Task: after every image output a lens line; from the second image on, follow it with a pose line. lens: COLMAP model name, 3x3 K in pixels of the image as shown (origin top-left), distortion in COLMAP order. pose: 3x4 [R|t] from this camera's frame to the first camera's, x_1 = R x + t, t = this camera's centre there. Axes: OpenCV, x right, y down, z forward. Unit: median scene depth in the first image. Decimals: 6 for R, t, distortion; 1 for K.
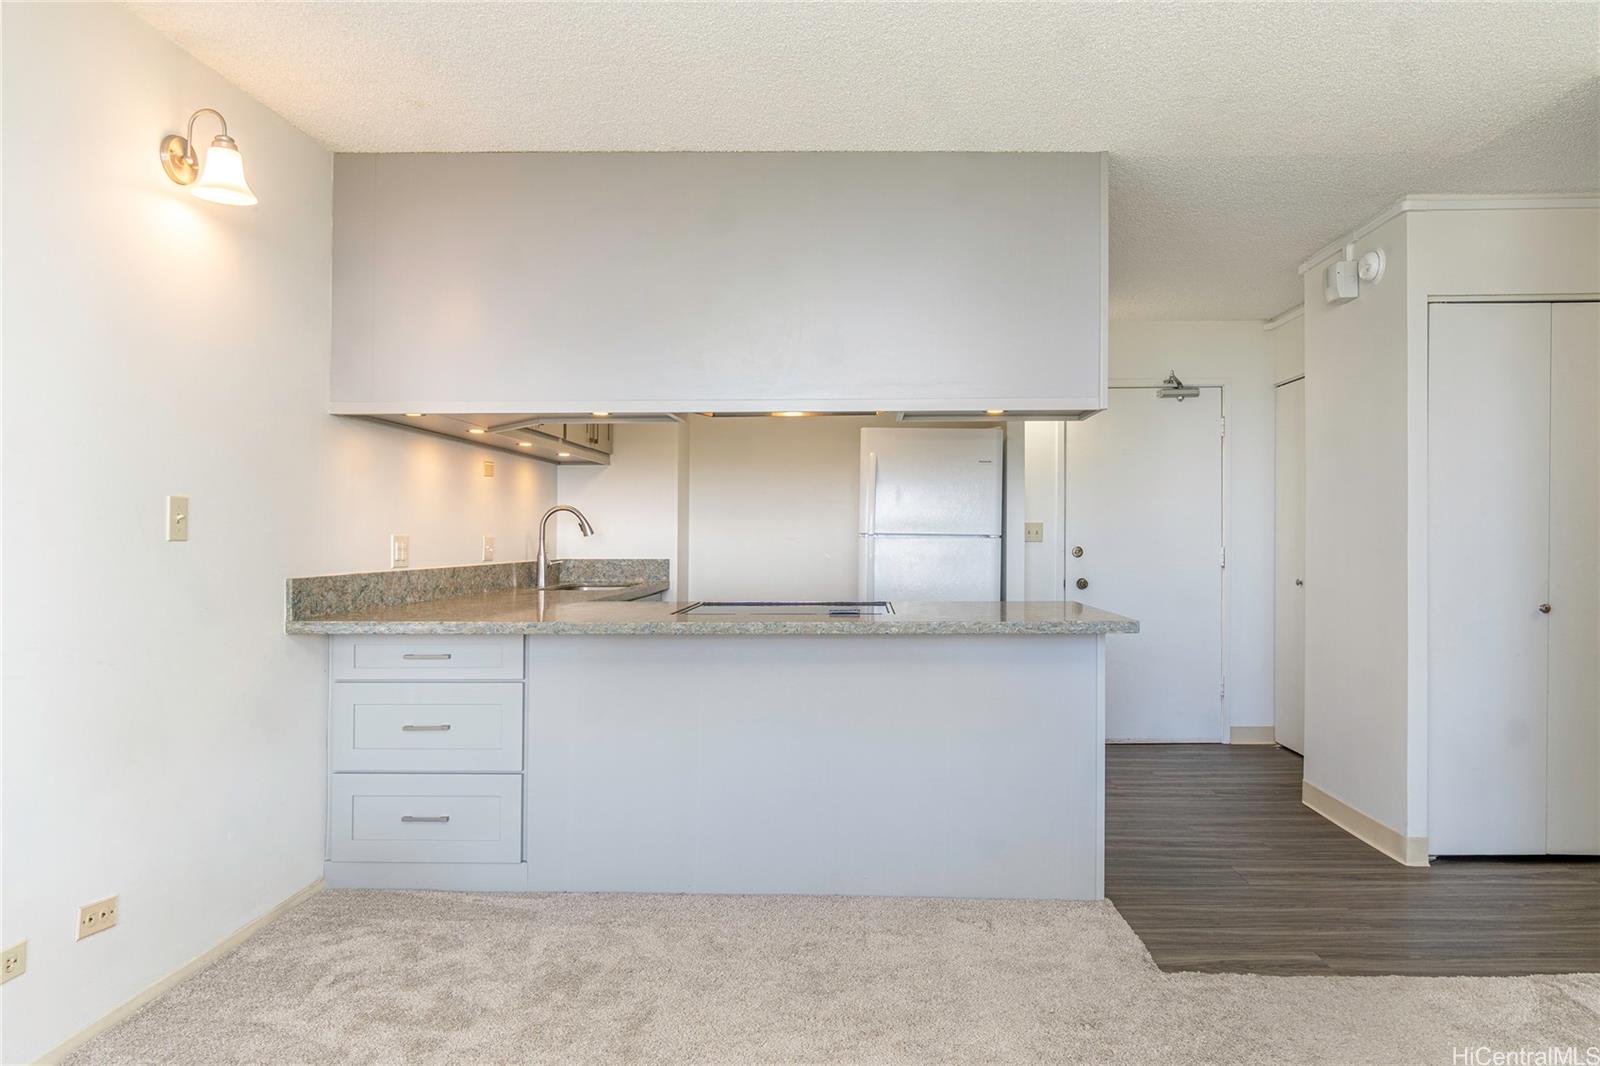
lens RADIAL K [[1007.2, 0, 830.0], [0, 1007.2, 529.8], [0, 0, 1]] dist [-0.005040, 0.002870]
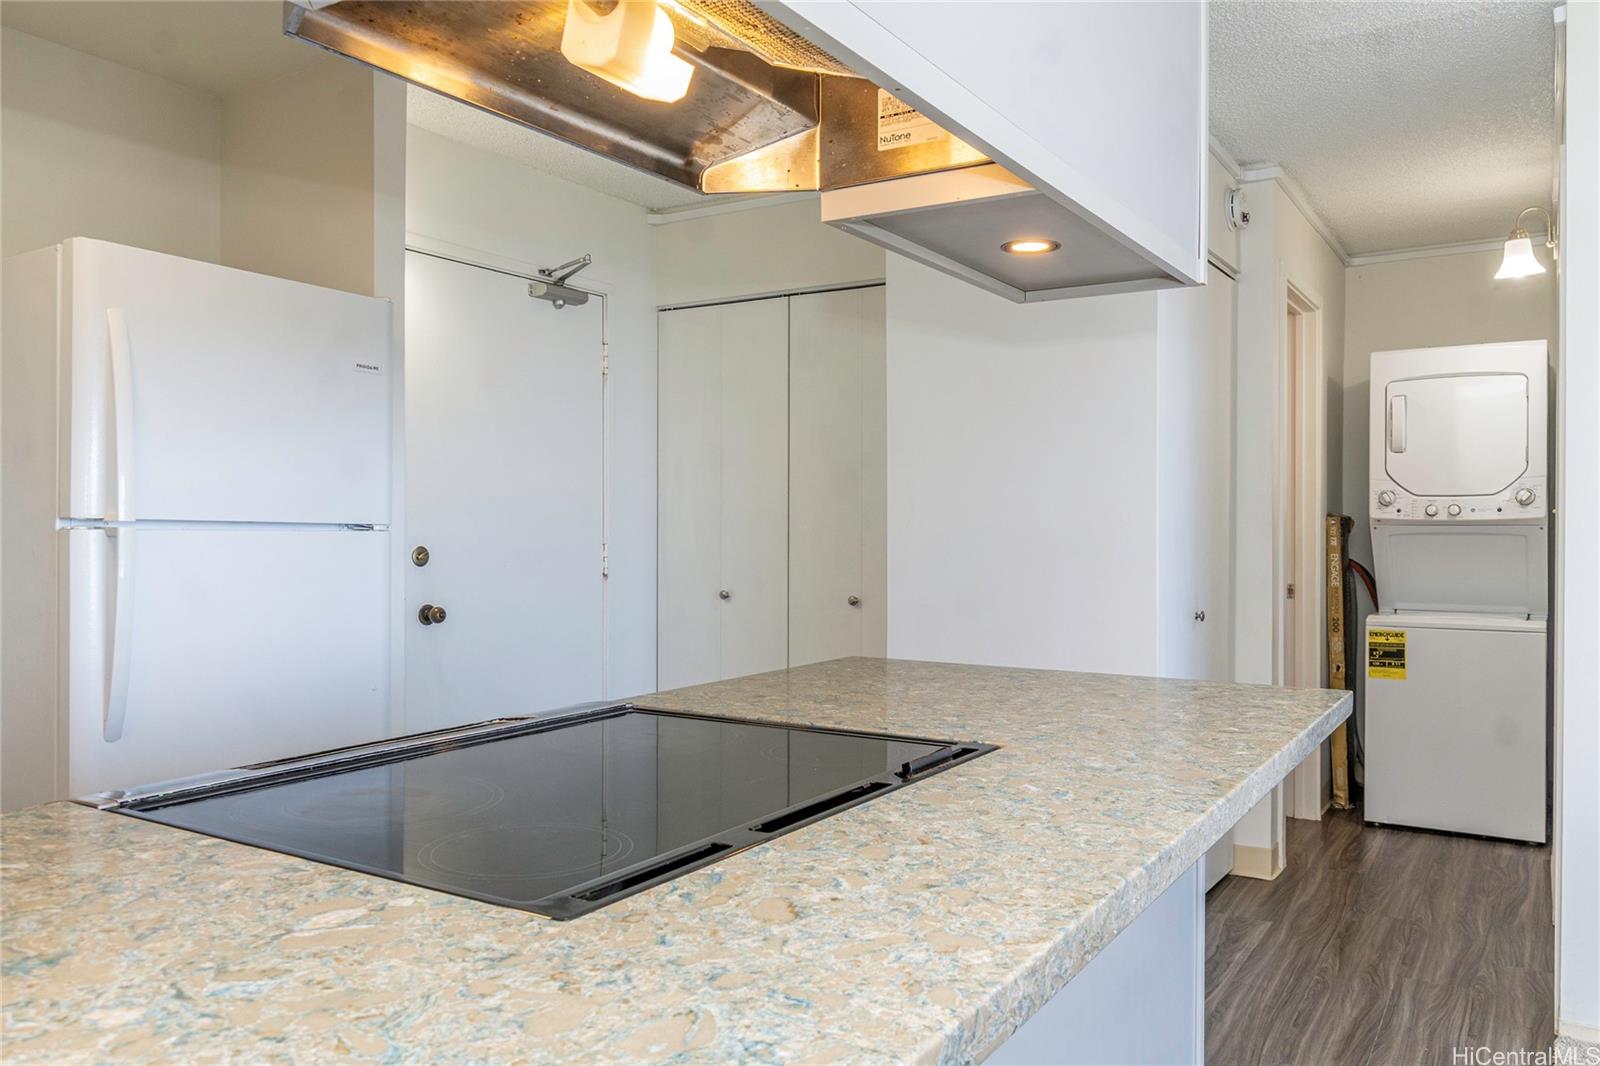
lens RADIAL K [[1178.5, 0, 811.4], [0, 1178.5, 531.7], [0, 0, 1]] dist [-0.019680, 0.016038]
pose [[0.475276, 0.001026, 0.879836, -0.243461], [-0.013357, 0.999892, 0.006050, 0.002291], [-0.879735, -0.014627, 0.475239, 0.603418]]
